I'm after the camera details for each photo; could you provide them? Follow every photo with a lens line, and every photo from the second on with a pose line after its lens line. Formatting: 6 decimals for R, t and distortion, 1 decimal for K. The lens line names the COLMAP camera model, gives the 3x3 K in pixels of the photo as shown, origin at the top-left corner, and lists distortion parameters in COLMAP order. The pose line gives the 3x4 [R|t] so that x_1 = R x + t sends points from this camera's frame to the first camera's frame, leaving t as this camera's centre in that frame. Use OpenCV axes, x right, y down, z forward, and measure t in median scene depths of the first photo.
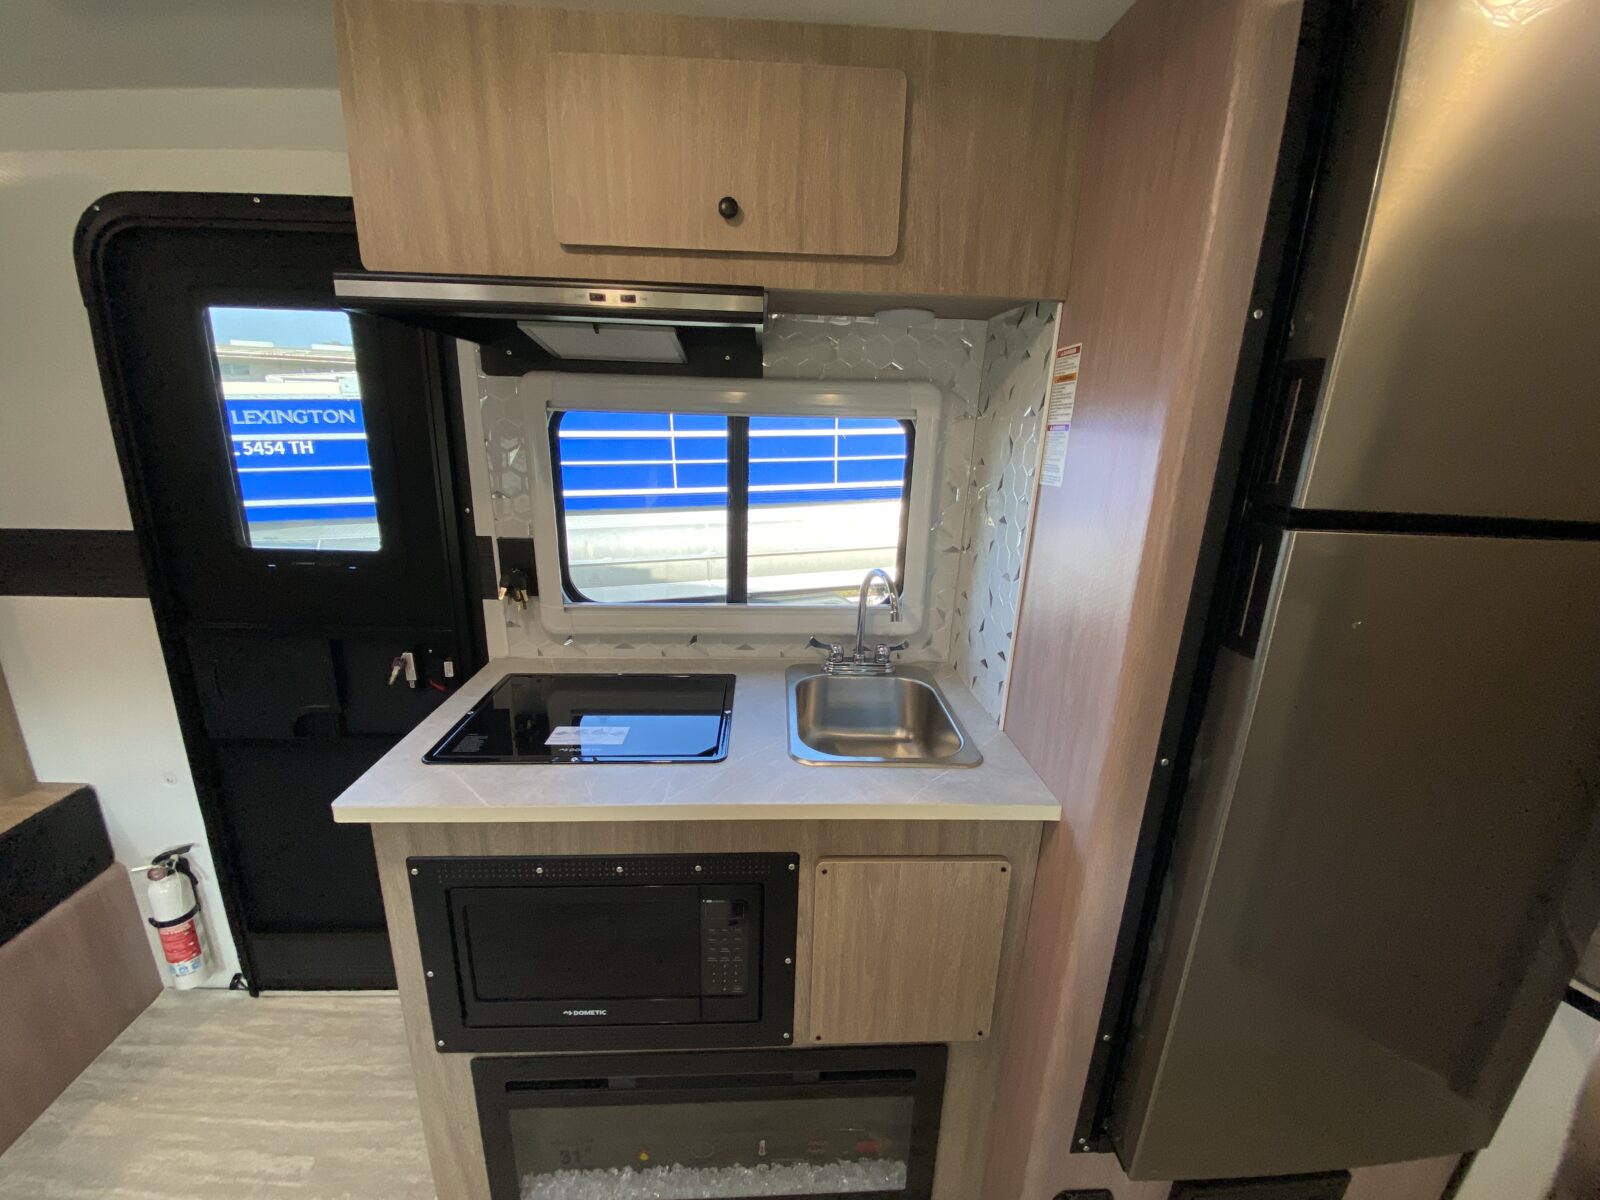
lens RADIAL K [[647.8, 0, 796.0], [0, 647.8, 599.2], [0, 0, 1]] dist [0.011842, -0.015971]
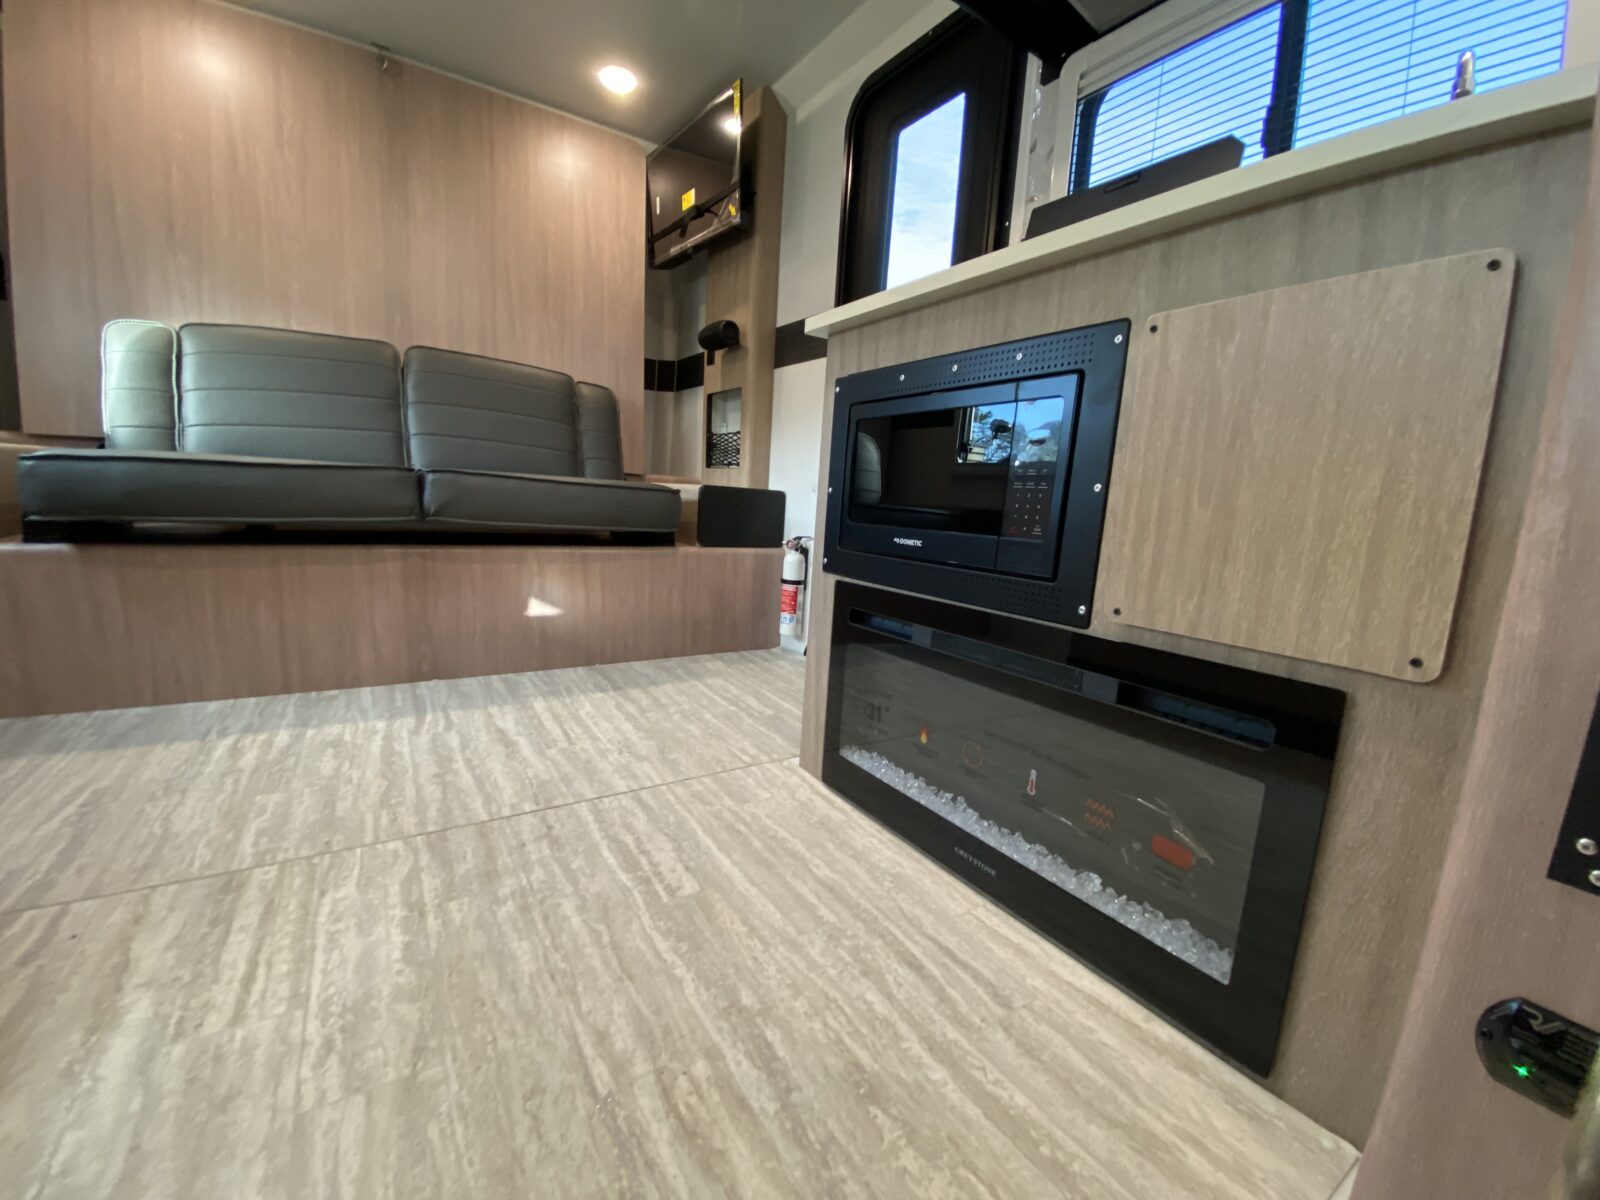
lens RADIAL K [[647.8, 0, 796.7], [0, 647.8, 600.8], [0, 0, 1]] dist [0.011842, -0.015971]
pose [[0.501406, 0.136539, -0.854371, 0.467270], [-0.277620, 0.960645, -0.009405, 0.762123], [0.819463, 0.241906, 0.519578, 0.325452]]
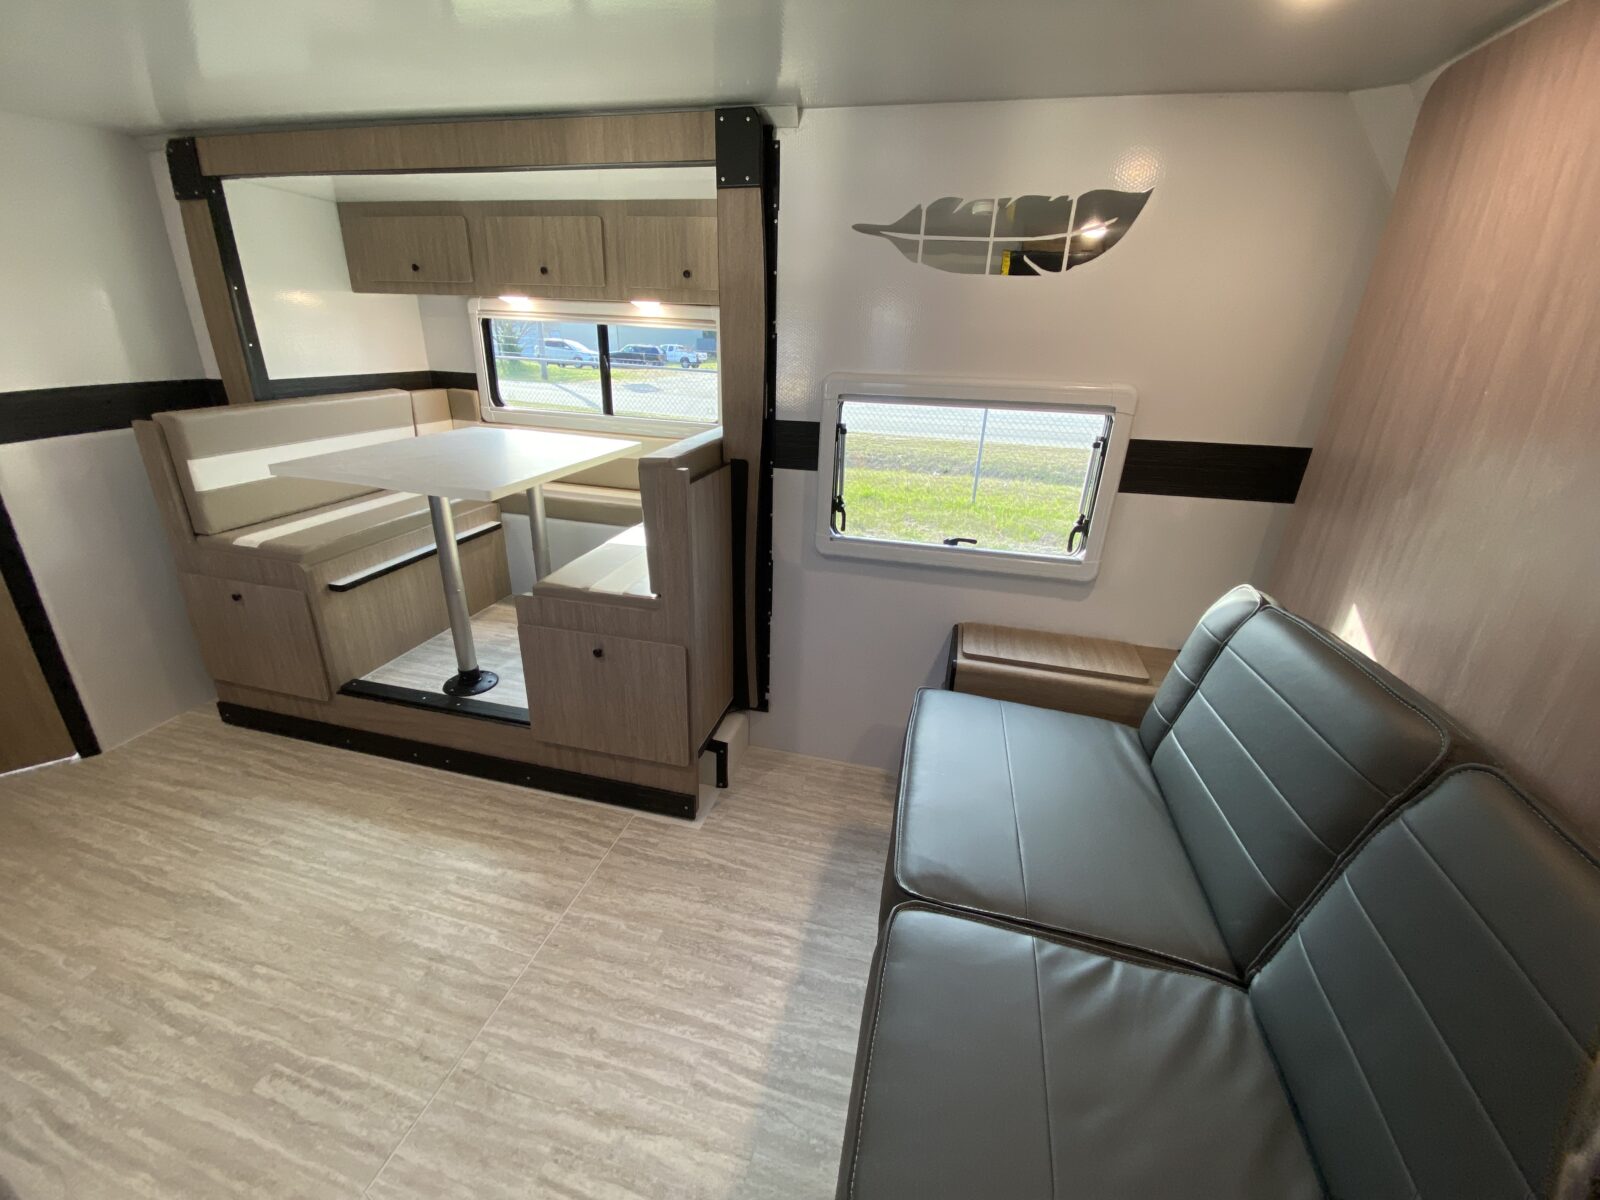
lens RADIAL K [[647.8, 0, 795.3], [0, 647.8, 599.6], [0, 0, 1]] dist [0.011842, -0.015971]
pose [[-0.954934, -0.171874, 0.241994, -1.367093], [0.013767, 0.788767, 0.614539, -0.241041], [-0.296500, 0.590175, -0.750853, 0.823176]]
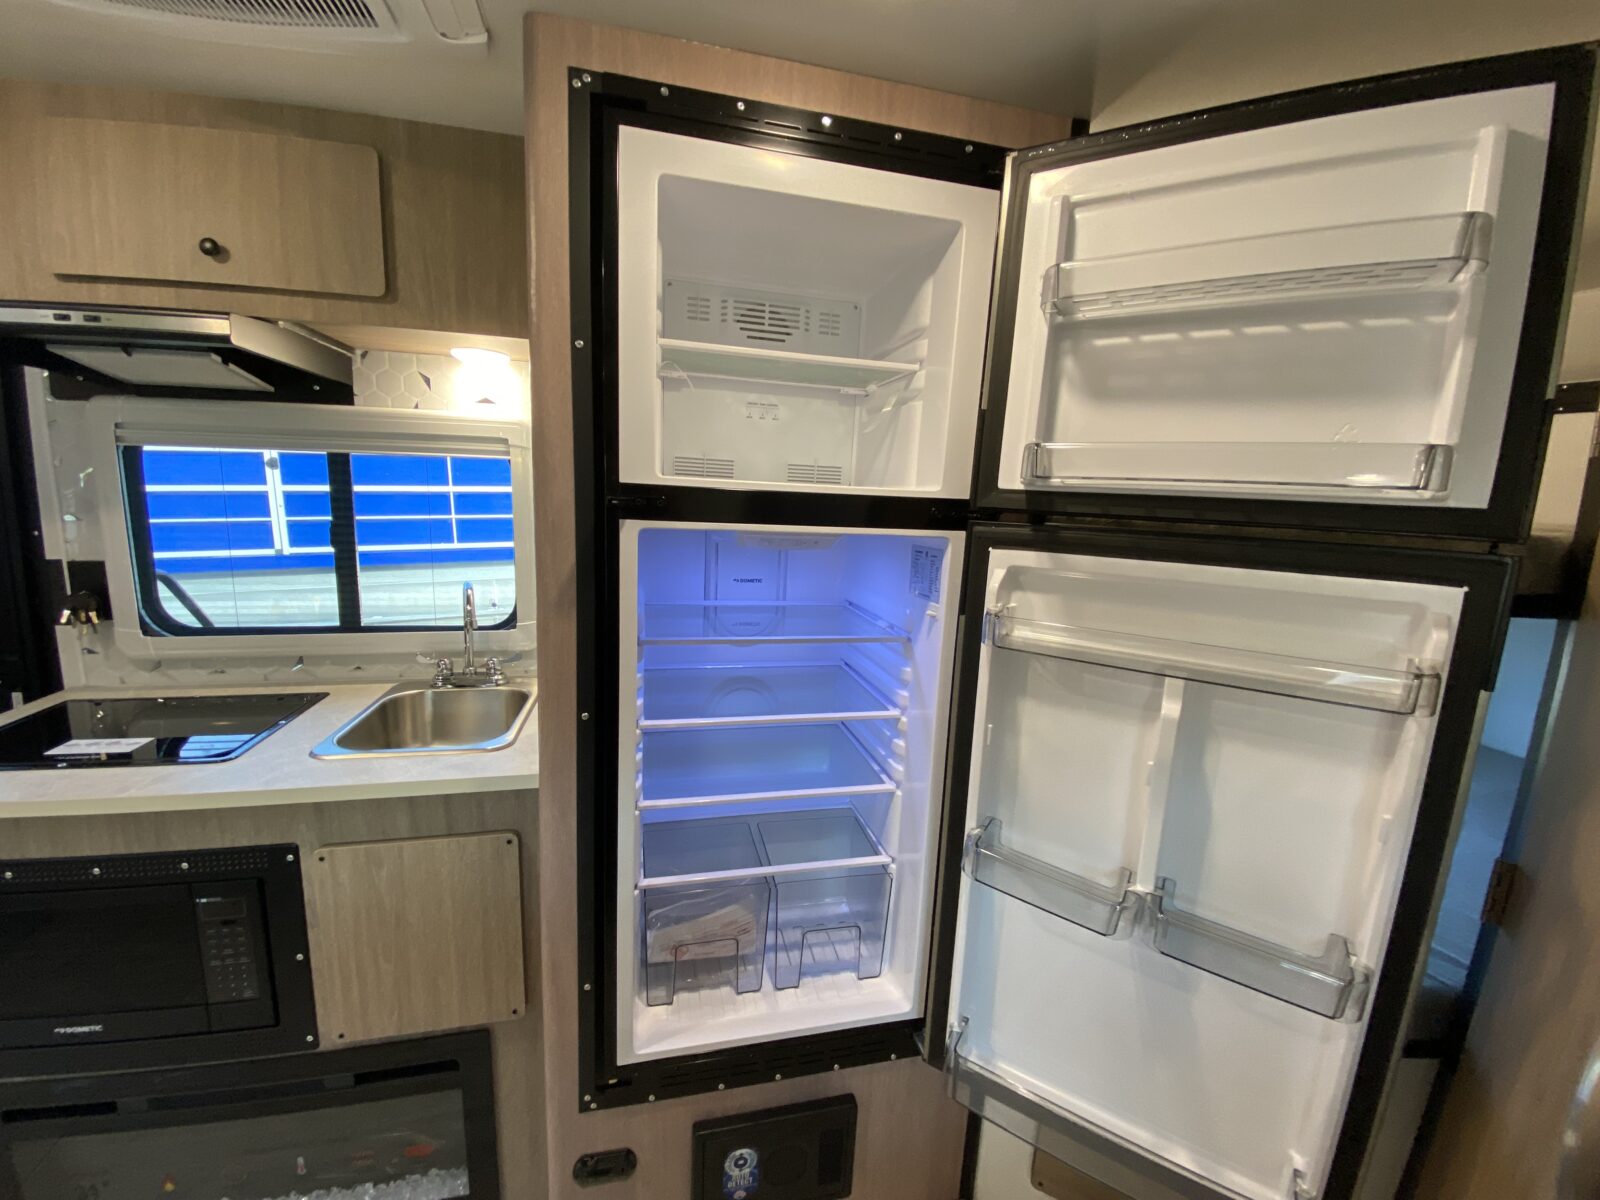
lens RADIAL K [[647.8, 0, 794.7], [0, 647.8, 598.9], [0, 0, 1]] dist [0.011842, -0.015971]
pose [[0.982489, -0.021708, 0.185050, 0.548509], [0.040412, 0.994374, -0.097912, 0.127155], [-0.181884, 0.103676, 0.977839, -0.174962]]
